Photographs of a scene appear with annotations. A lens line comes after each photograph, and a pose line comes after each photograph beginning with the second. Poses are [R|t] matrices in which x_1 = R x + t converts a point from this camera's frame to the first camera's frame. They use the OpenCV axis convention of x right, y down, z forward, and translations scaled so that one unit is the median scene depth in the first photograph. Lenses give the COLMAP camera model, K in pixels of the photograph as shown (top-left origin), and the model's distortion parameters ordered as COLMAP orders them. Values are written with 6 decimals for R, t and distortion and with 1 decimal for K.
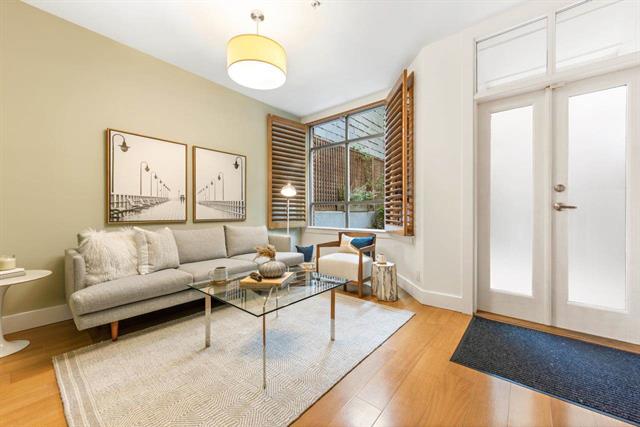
lens RADIAL K [[250.3, 0, 323.1], [0, 250.3, 212.3], [0, 0, 1]] dist [0.011557, 0.000140]
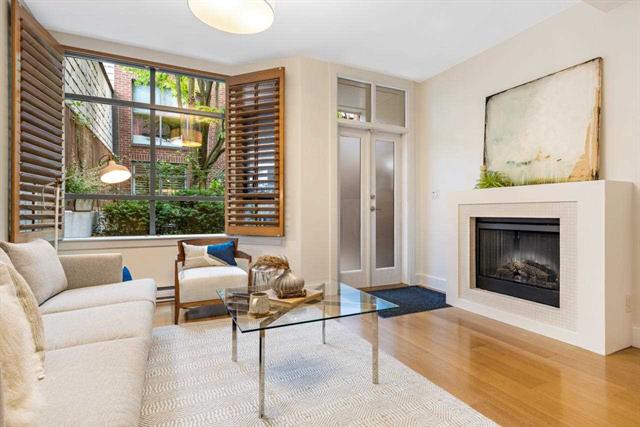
lens RADIAL K [[319.9, 0, 320.0], [0, 319.9, 213.5], [0, 0, 1]] dist [0.000239, 0.000129]
pose [[0.415020, -0.003647, 0.909805, -0.641392], [0.002404, 0.999993, 0.002912, 0.003563], [-0.909809, 0.000978, 0.415026, 0.308144]]
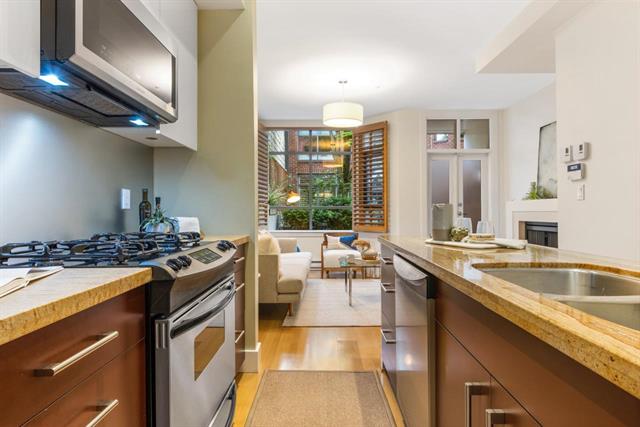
lens RADIAL K [[362.3, 0, 320.0], [0, 362.3, 213.5], [0, 0, 1]] dist [-0.001684, -0.000321]
pose [[0.778187, -0.007431, 0.627989, -1.139197], [0.006031, 0.999972, 0.004358, -0.024185], [-0.628004, 0.000396, 0.778210, -0.357231]]
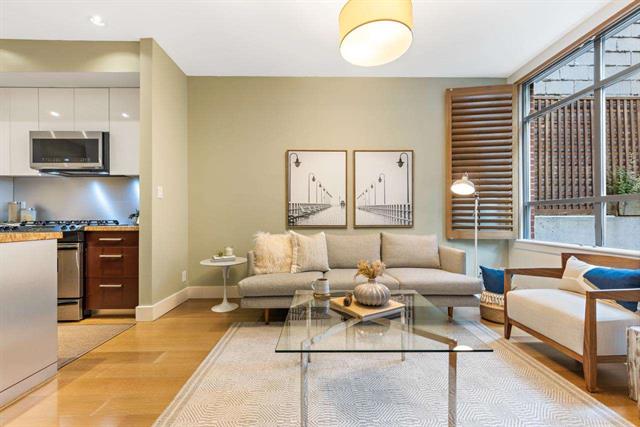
lens RADIAL K [[262.4, 0, 320.3], [0, 262.4, 216.6], [0, 0, 1]] dist [0.002573, 0.000039]
pose [[0.643988, -0.005213, -0.765018, 0.183253], [0.003351, 0.999986, -0.003993, -0.000581], [0.765028, 0.000008, 0.643997, 0.232082]]
